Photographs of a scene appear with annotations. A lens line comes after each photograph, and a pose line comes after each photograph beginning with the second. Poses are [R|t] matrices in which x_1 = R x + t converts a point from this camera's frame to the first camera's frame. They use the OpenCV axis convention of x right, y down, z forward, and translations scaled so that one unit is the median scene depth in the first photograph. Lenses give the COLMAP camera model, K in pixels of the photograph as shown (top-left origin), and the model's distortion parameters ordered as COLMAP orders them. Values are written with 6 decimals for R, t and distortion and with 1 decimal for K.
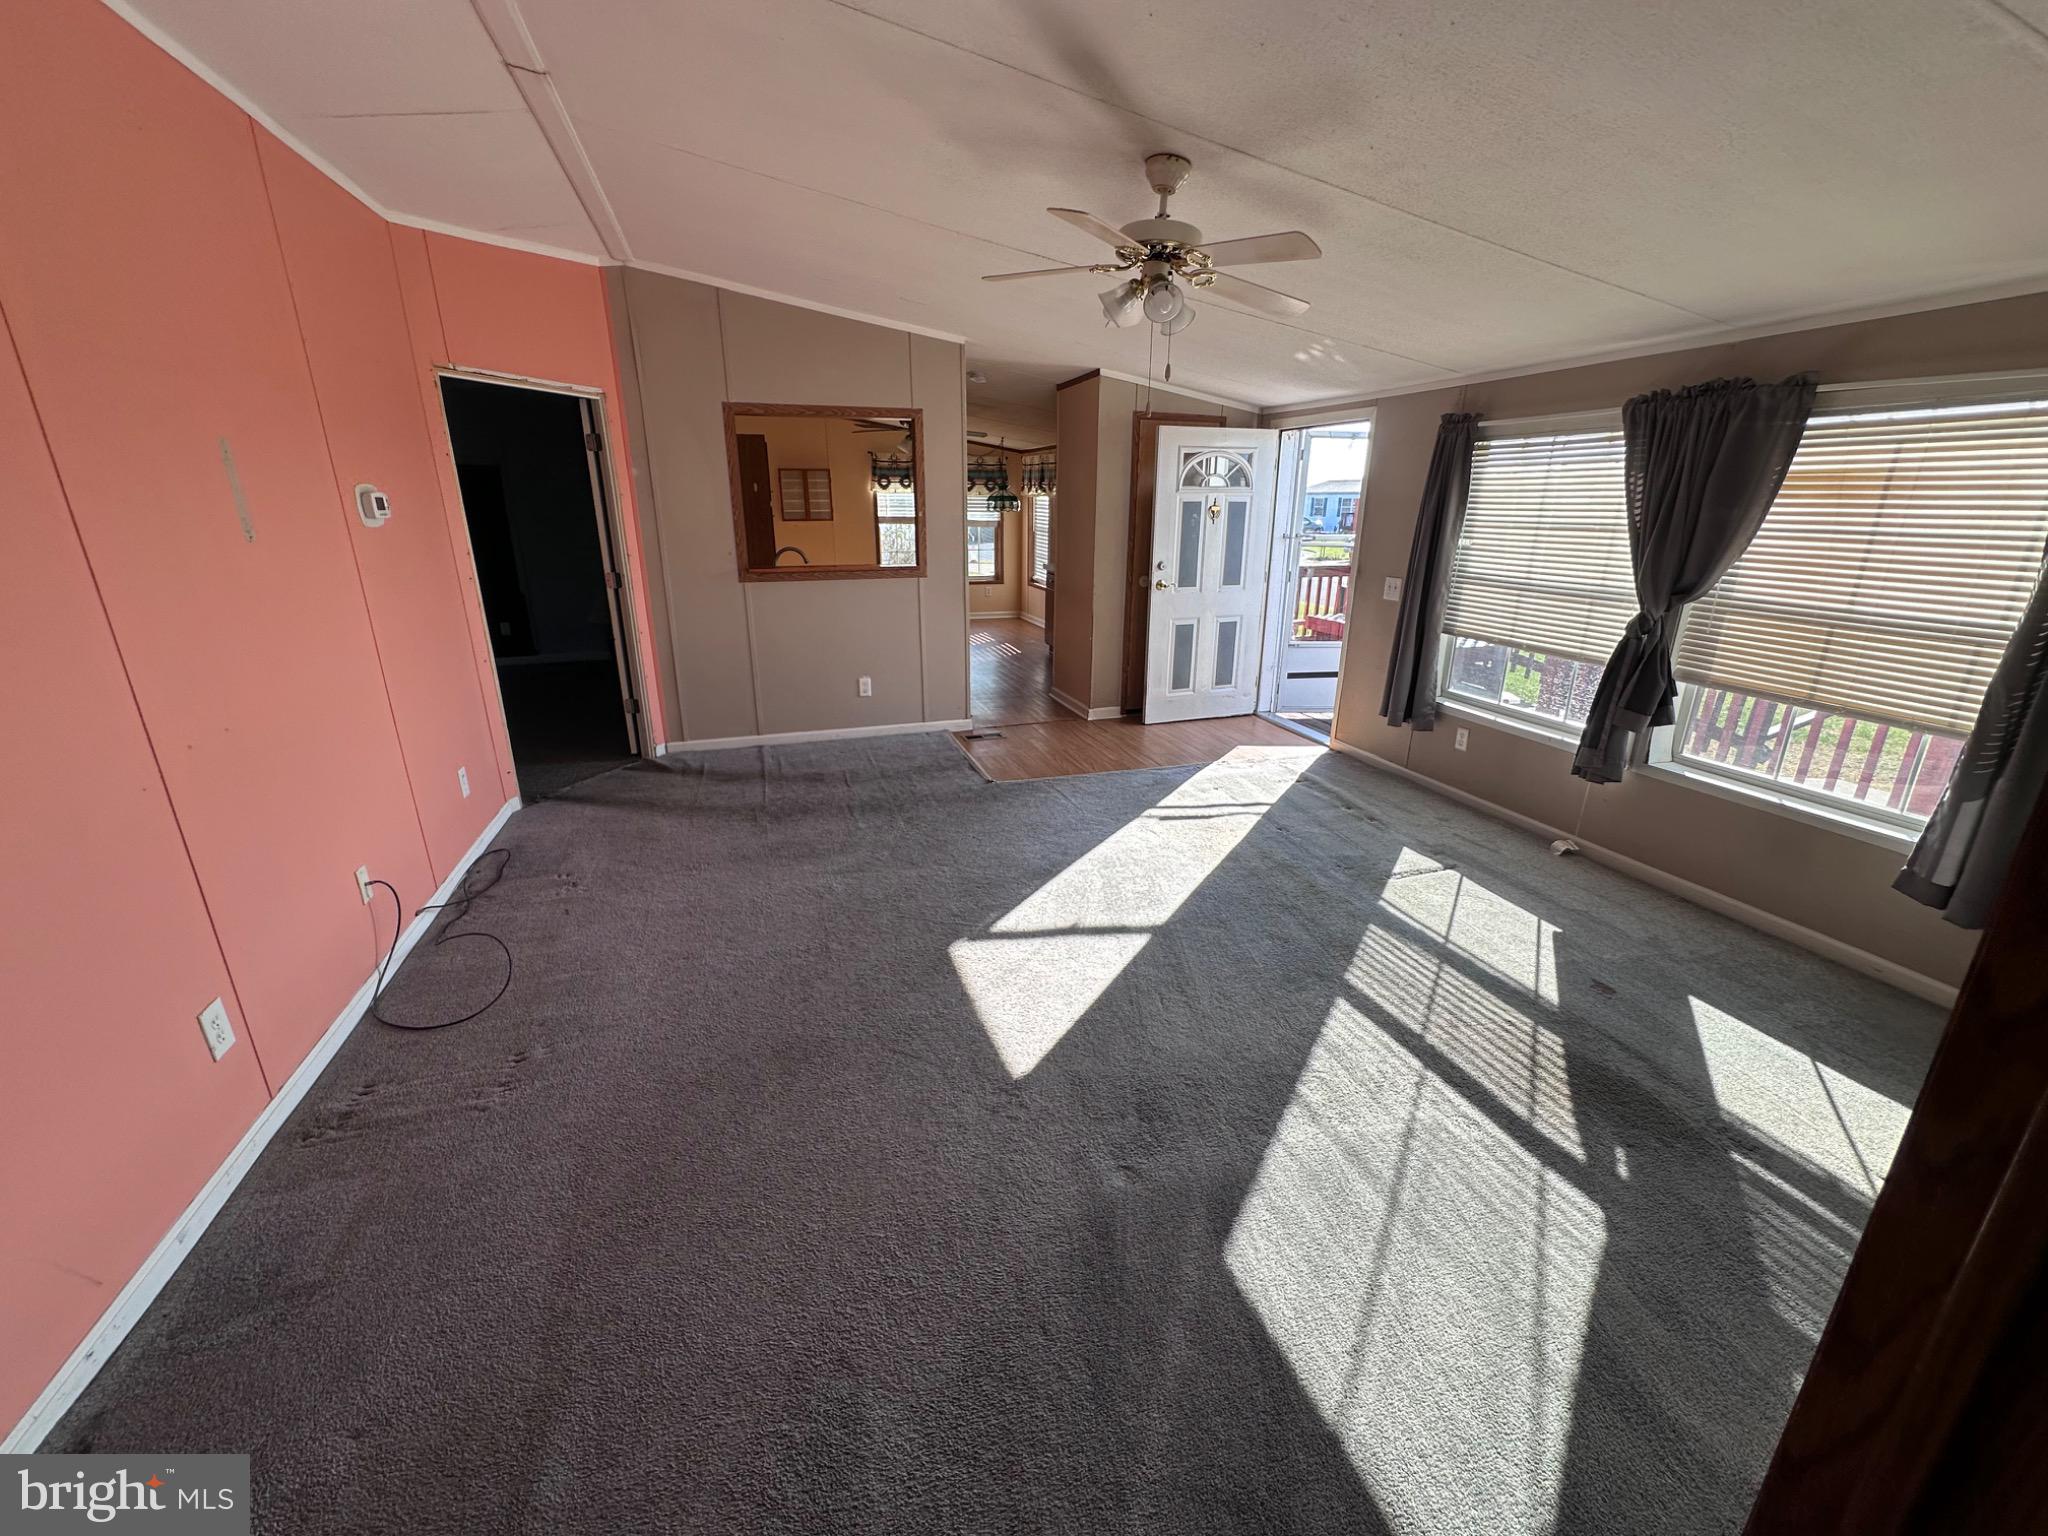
lens RADIAL K [[819.0, 0, 1028.2], [0, 819.0, 775.9], [0, 0, 1]] dist [-0.002981, 0.000087]
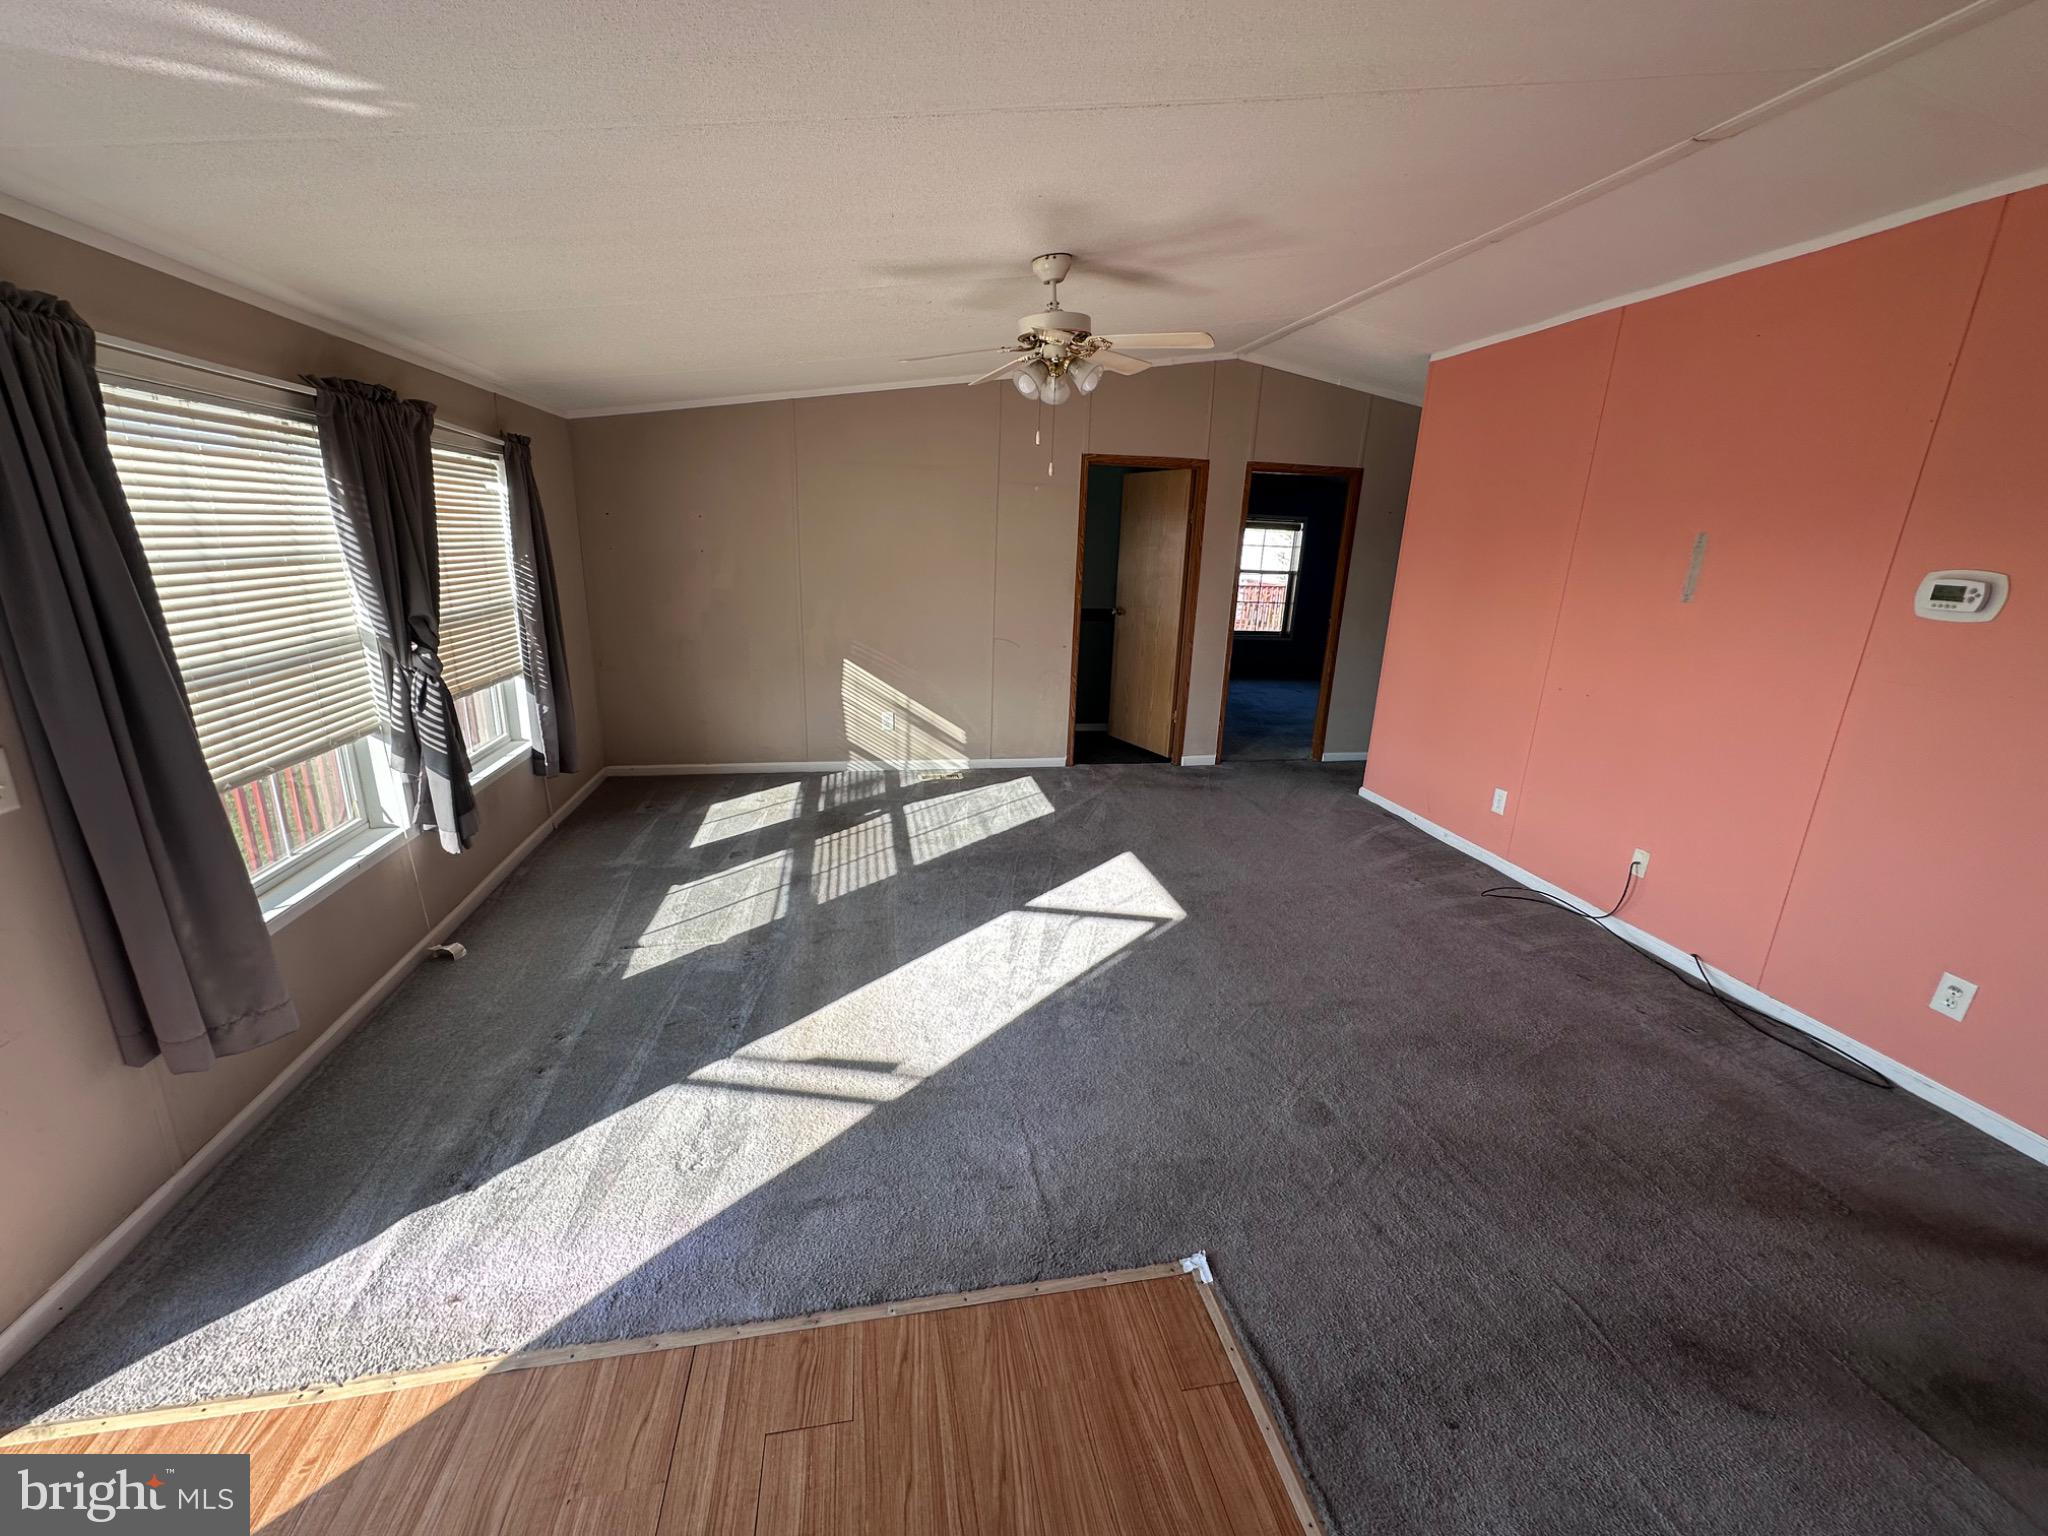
lens RADIAL K [[819.0, 0, 1022.3], [0, 819.0, 771.8], [0, 0, 1]] dist [-0.002981, 0.000087]
pose [[-0.990534, -0.074032, 0.115591, 0.021389], [0.004679, 0.823396, 0.567448, -0.670477], [-0.137187, 0.562617, -0.815255, 1.943842]]
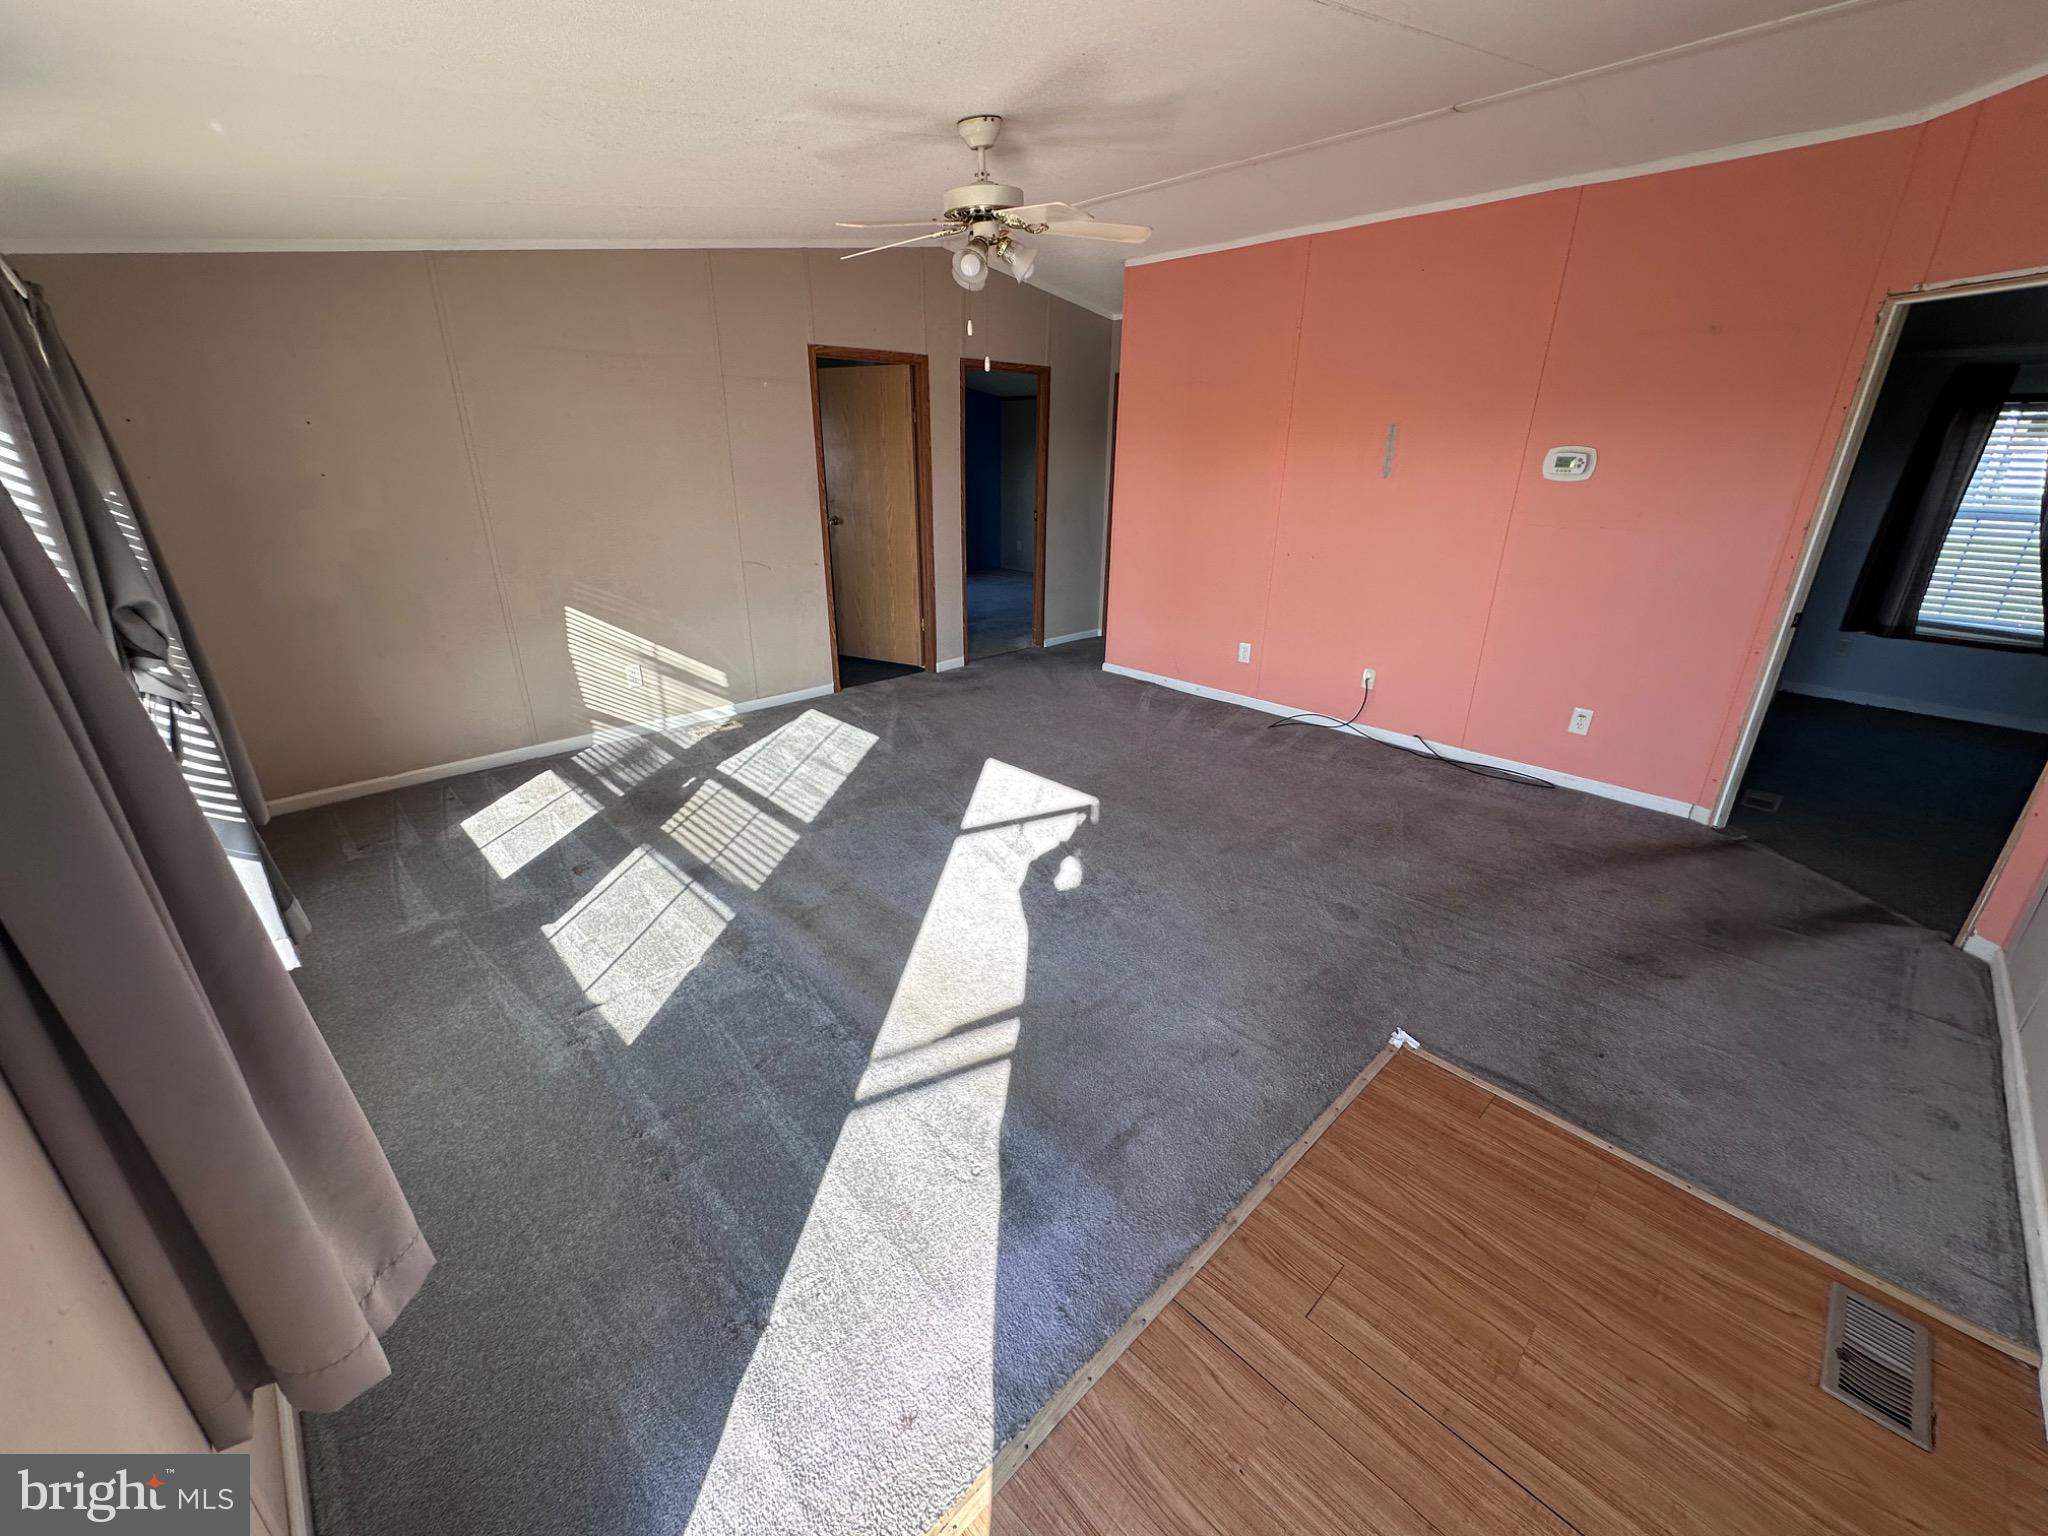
lens RADIAL K [[819.0, 0, 1022.5], [0, 819.0, 770.8], [0, 0, 1]] dist [-0.002981, 0.000087]
pose [[-0.903145, 0.146279, -0.403648, 0.548731], [-0.148819, 0.775220, 0.613911, -0.626207], [0.402718, 0.614521, -0.678367, 1.851457]]
